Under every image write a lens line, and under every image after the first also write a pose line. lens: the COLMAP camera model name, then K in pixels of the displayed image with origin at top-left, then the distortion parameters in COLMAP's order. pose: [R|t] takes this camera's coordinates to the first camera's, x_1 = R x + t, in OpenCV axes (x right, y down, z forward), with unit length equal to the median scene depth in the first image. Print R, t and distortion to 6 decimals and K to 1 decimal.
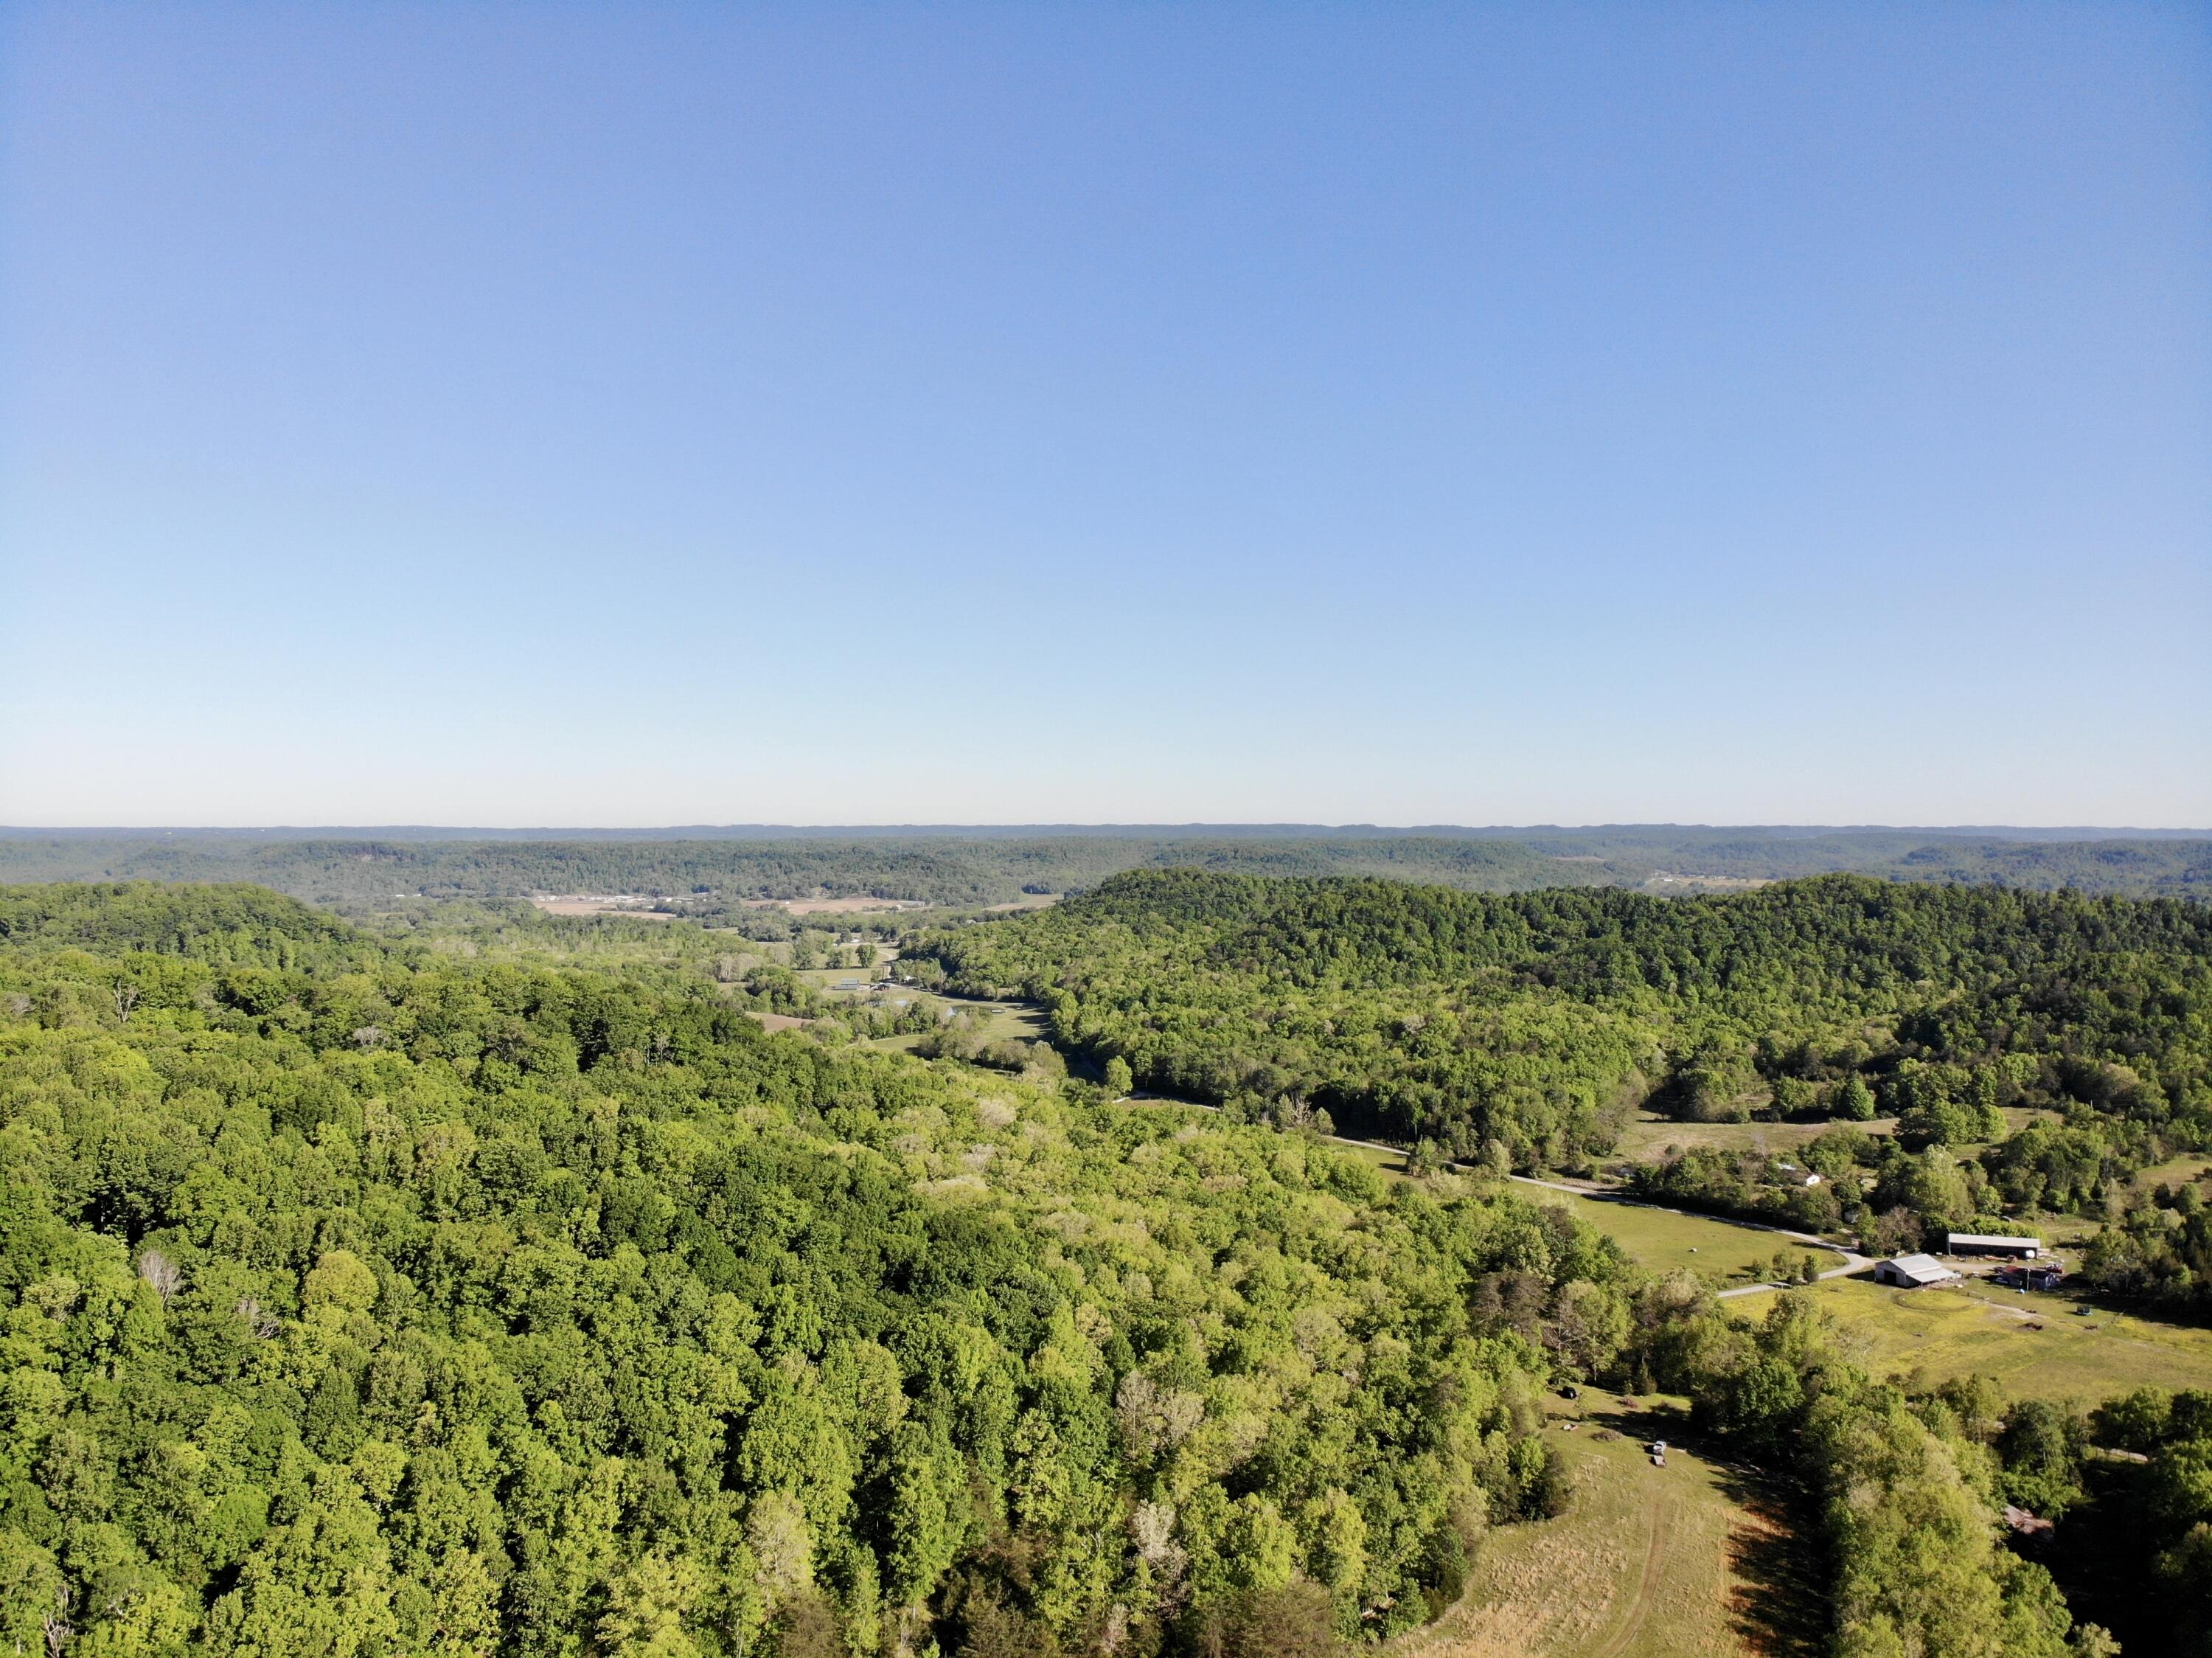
lens RADIAL K [[1559.6, 0, 1081.6], [0, 1559.6, 860.9], [0, 0, 1]] dist [0.080356, -0.175239]
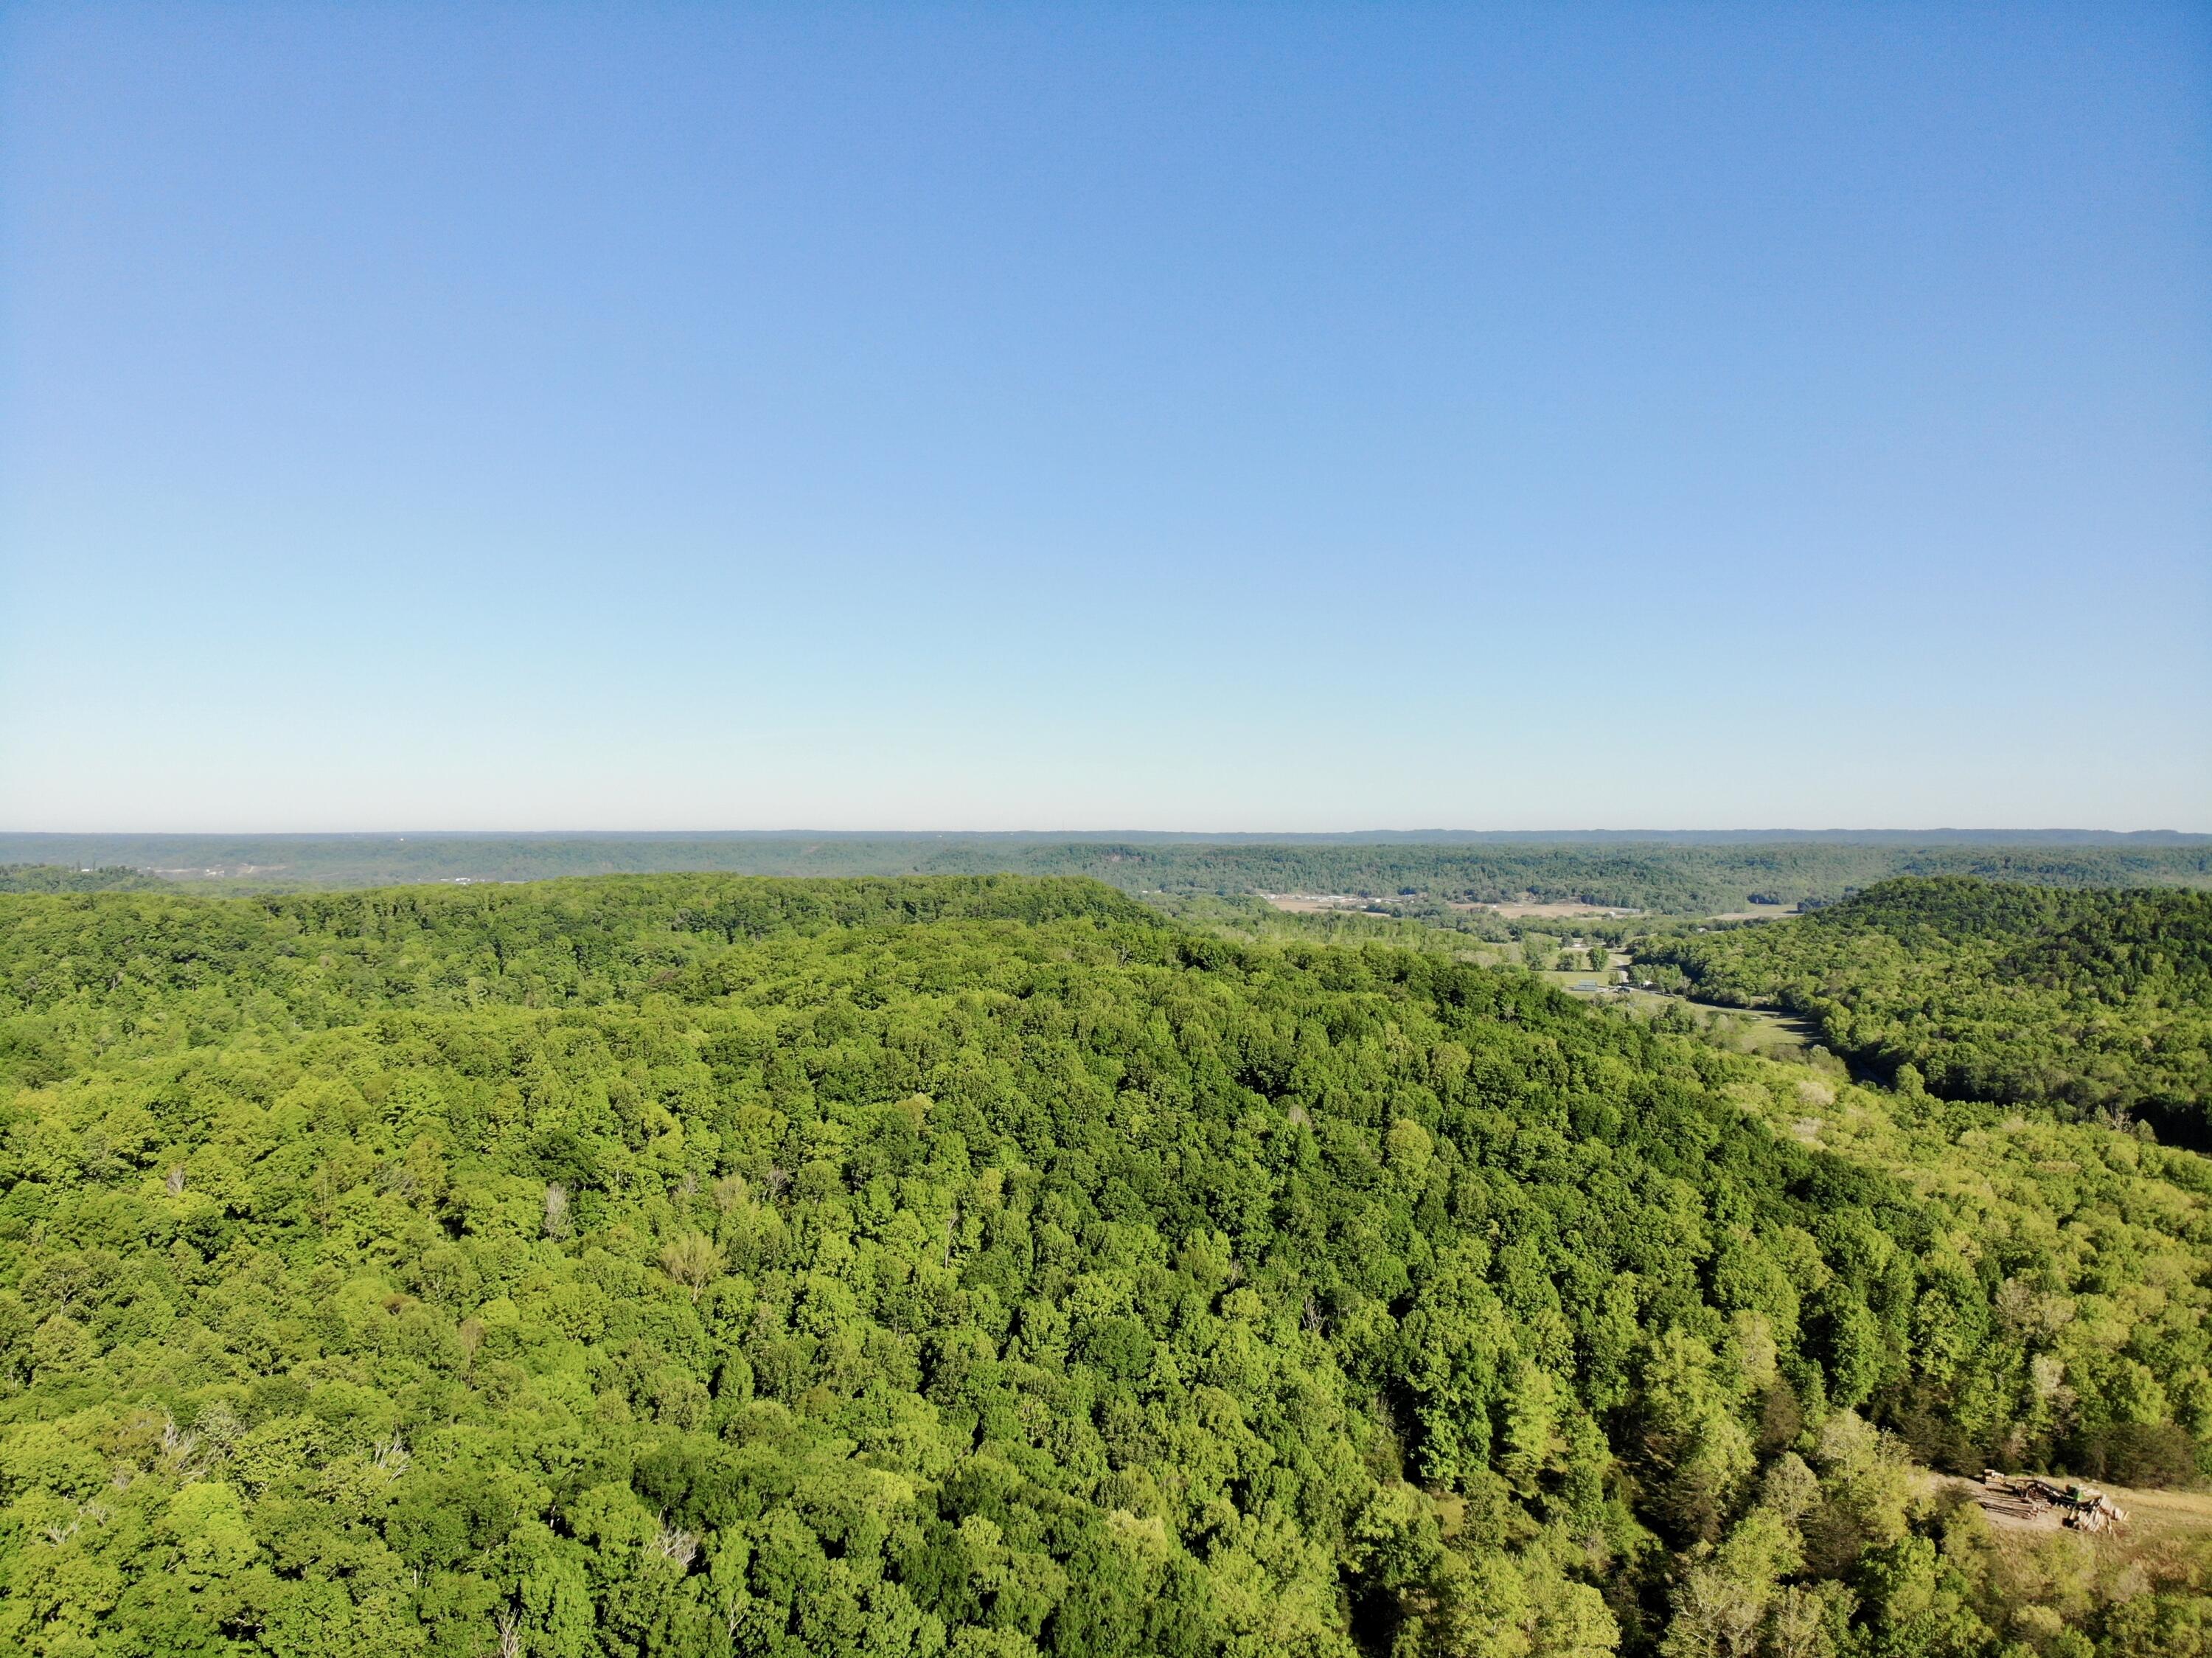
lens RADIAL K [[1653.0, 0, 1067.5], [0, 1653.0, 842.0], [0, 0, 1]] dist [0.063156, -0.161773]
pose [[0.919950, 0.006114, -0.391987, -0.141154], [-0.012250, 0.999838, -0.013155, 0.015041], [0.391843, 0.016904, 0.919877, -0.466622]]
